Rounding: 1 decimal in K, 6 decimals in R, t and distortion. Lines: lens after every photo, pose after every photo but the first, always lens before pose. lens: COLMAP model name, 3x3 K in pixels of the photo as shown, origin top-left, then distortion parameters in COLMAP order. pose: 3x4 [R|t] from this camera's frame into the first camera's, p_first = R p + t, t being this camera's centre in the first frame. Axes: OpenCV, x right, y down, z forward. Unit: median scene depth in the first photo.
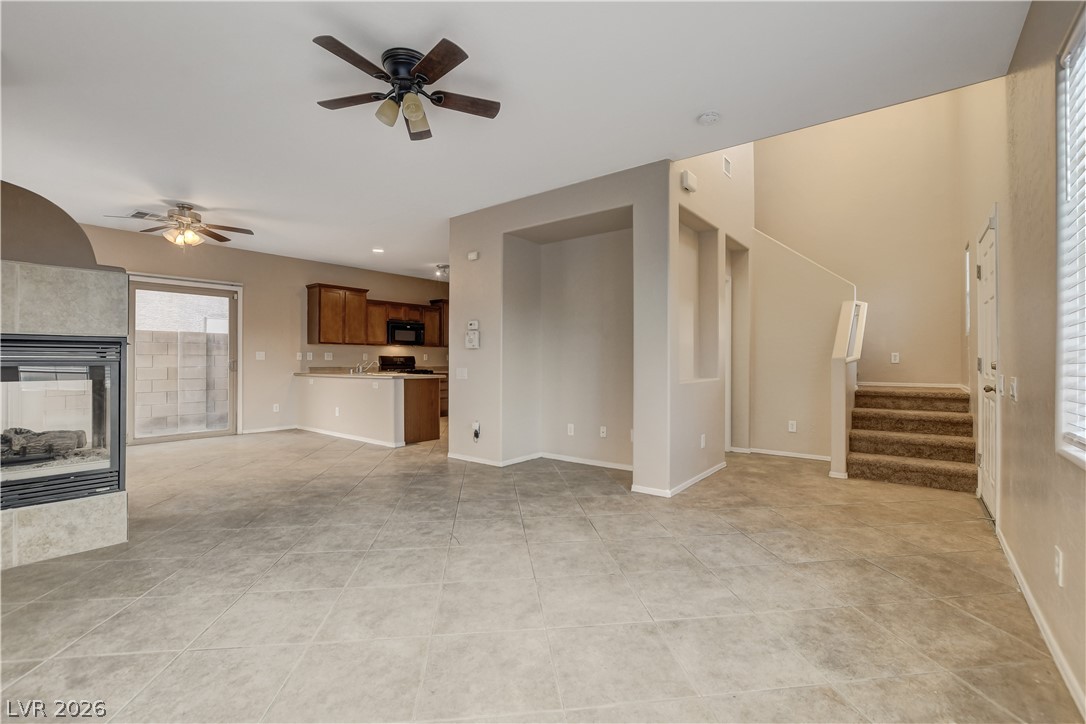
lens RADIAL K [[477.5, 0, 551.4], [0, 477.5, 359.0], [0, 0, 1]] dist [-0.019795, 0.003450]
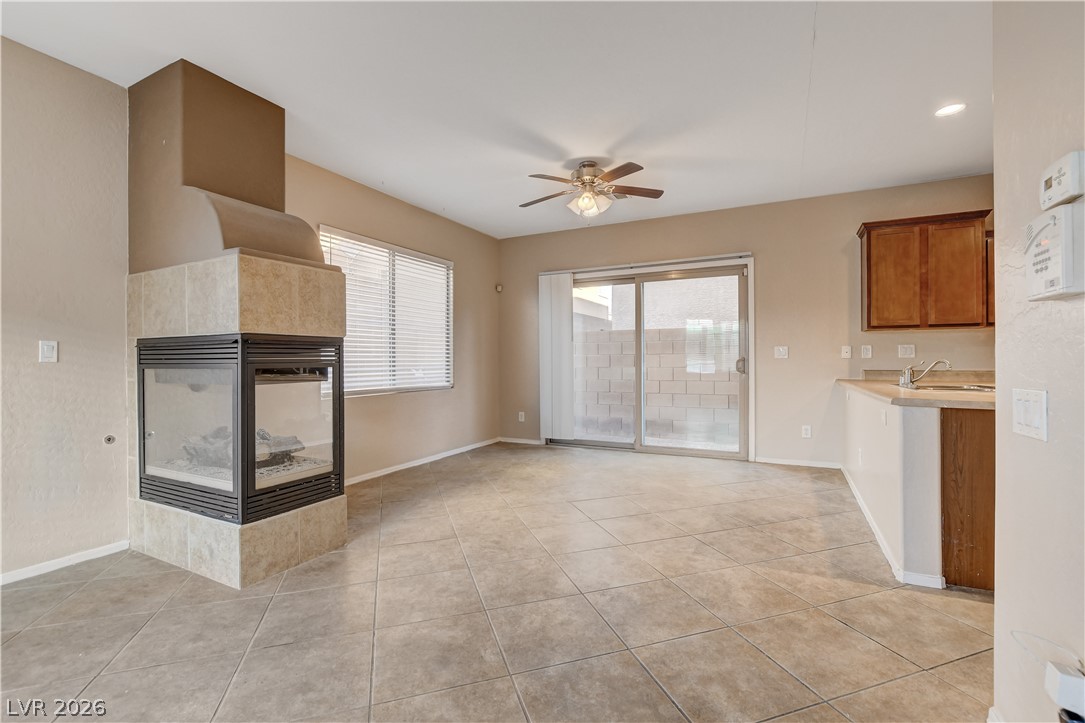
lens RADIAL K [[477.1, 0, 547.5], [0, 477.1, 362.4], [0, 0, 1]] dist [-0.019795, 0.003450]
pose [[0.190786, 0.000836, -0.981631, -0.011454], [0.010272, 0.999943, 0.002848, 0.003783], [0.981578, -0.010627, 0.190767, 0.931469]]
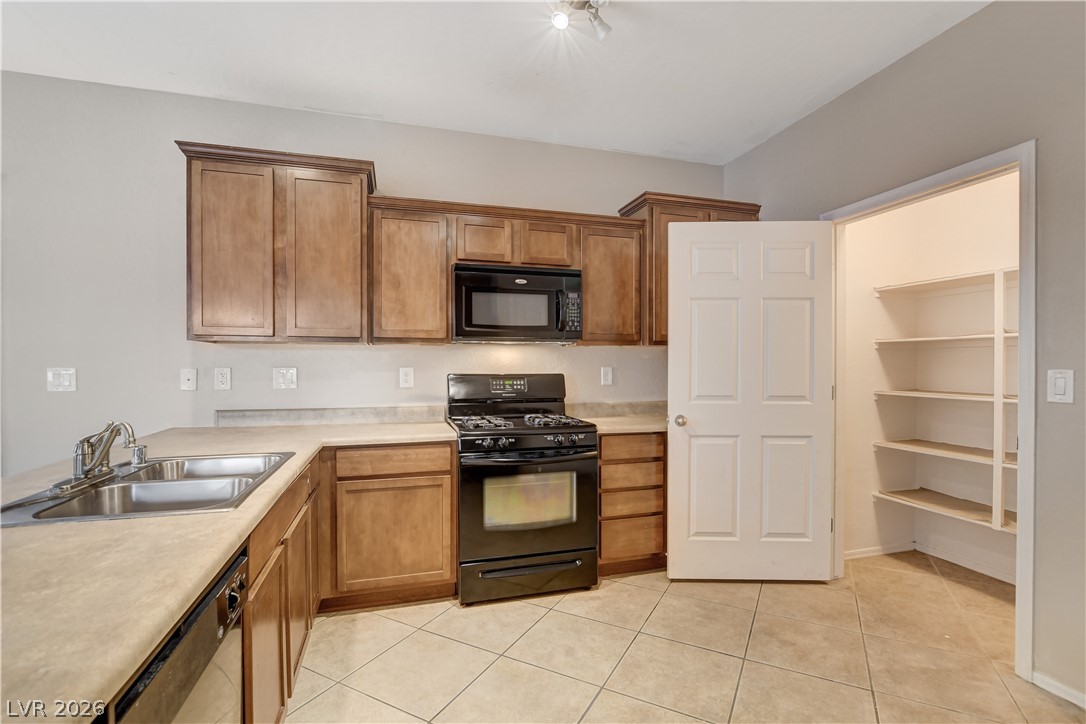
lens RADIAL K [[505.2, 0, 545.5], [0, 505.2, 370.2], [0, 0, 1]] dist [-0.018839, 0.000933]
pose [[0.812046, 0.004554, -0.583576, -0.201793], [0.003557, 0.999912, 0.012752, -0.029222], [0.583582, -0.012431, 0.811959, 1.578407]]
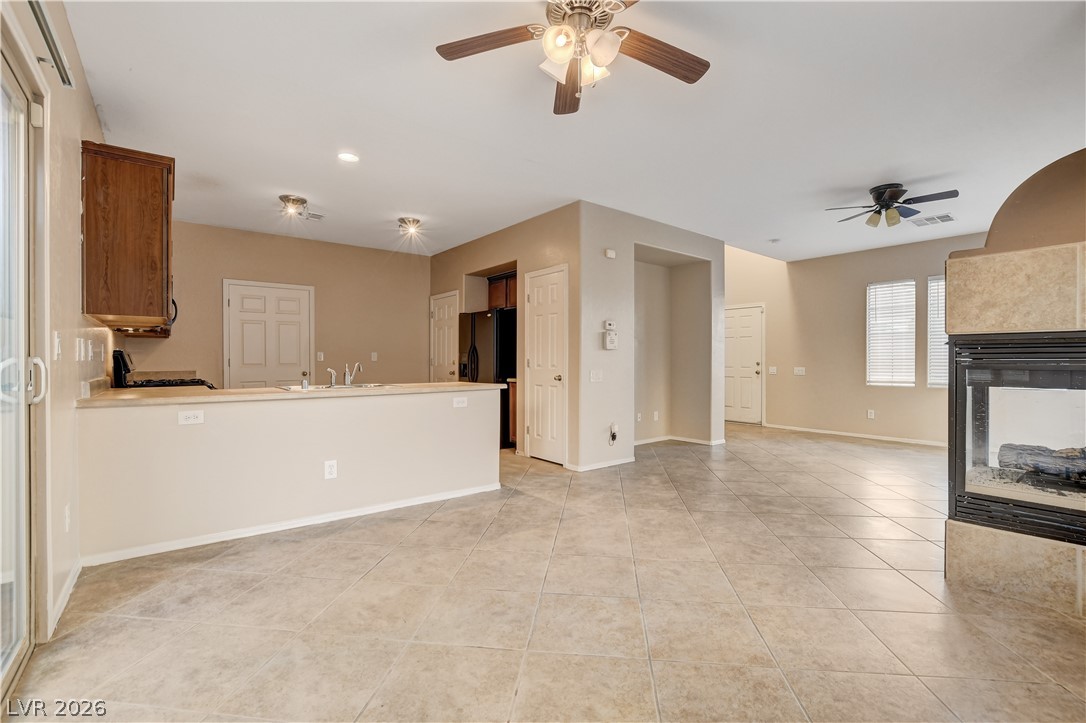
lens RADIAL K [[477.5, 0, 548.9], [0, 477.5, 363.1], [0, 0, 1]] dist [-0.019795, 0.003450]
pose [[0.236989, -0.004283, 0.971503, -1.418227], [-0.005813, 0.999966, 0.005826, 0.001051], [-0.971495, -0.007028, 0.236956, 1.112688]]
